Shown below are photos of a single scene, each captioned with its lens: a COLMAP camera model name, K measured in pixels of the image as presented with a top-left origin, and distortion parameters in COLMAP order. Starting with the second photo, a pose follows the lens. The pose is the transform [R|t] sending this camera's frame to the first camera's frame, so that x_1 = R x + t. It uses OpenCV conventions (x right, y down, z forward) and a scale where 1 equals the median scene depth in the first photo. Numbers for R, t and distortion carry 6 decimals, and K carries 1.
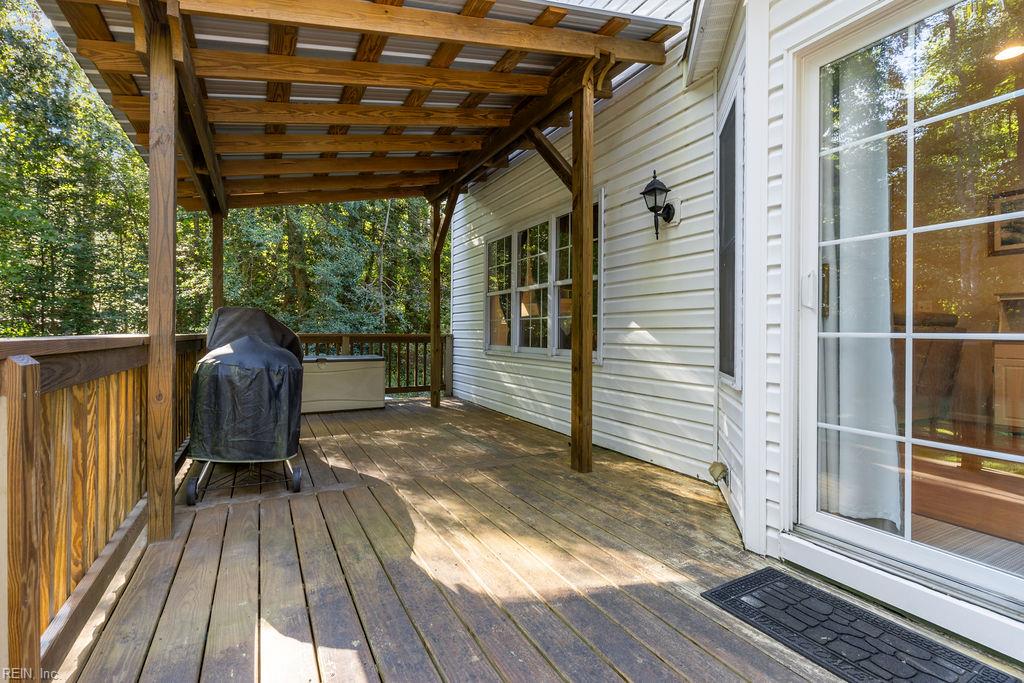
lens RADIAL K [[464.7, 0, 510.8], [0, 464.7, 321.1], [0, 0, 1]] dist [-0.000652, 0.000041]
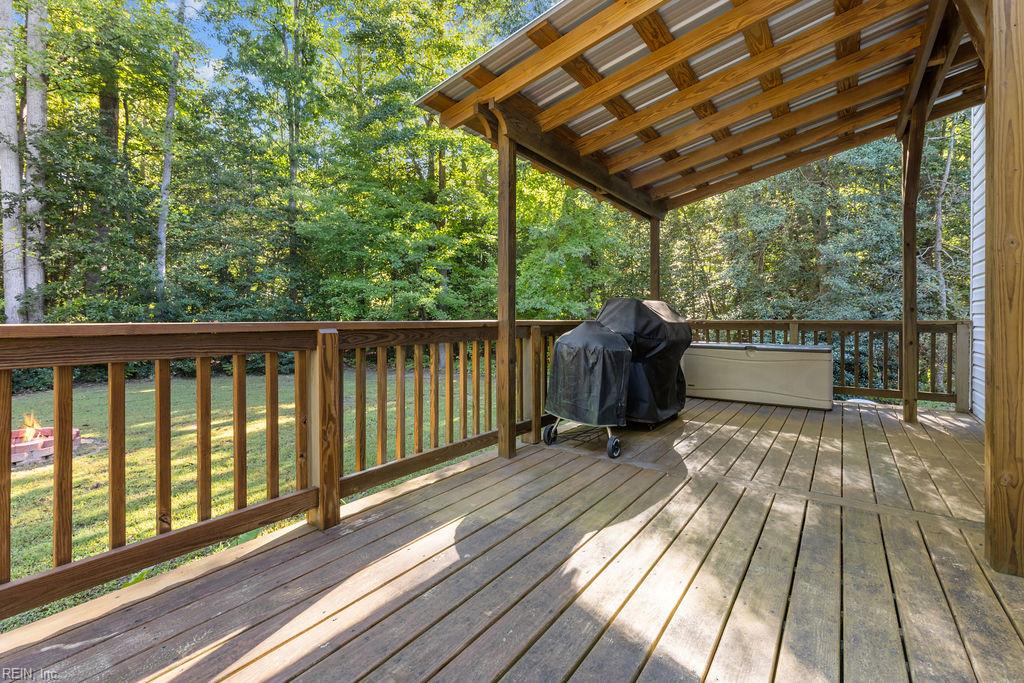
lens RADIAL K [[464.7, 0, 510.8], [0, 464.7, 321.1], [0, 0, 1]] dist [-0.000652, 0.000041]
pose [[0.437443, -0.000988, -0.899246, 0.598404], [0.023913, 0.999659, 0.010534, 0.017958], [0.898928, -0.026112, 0.437317, 0.376780]]
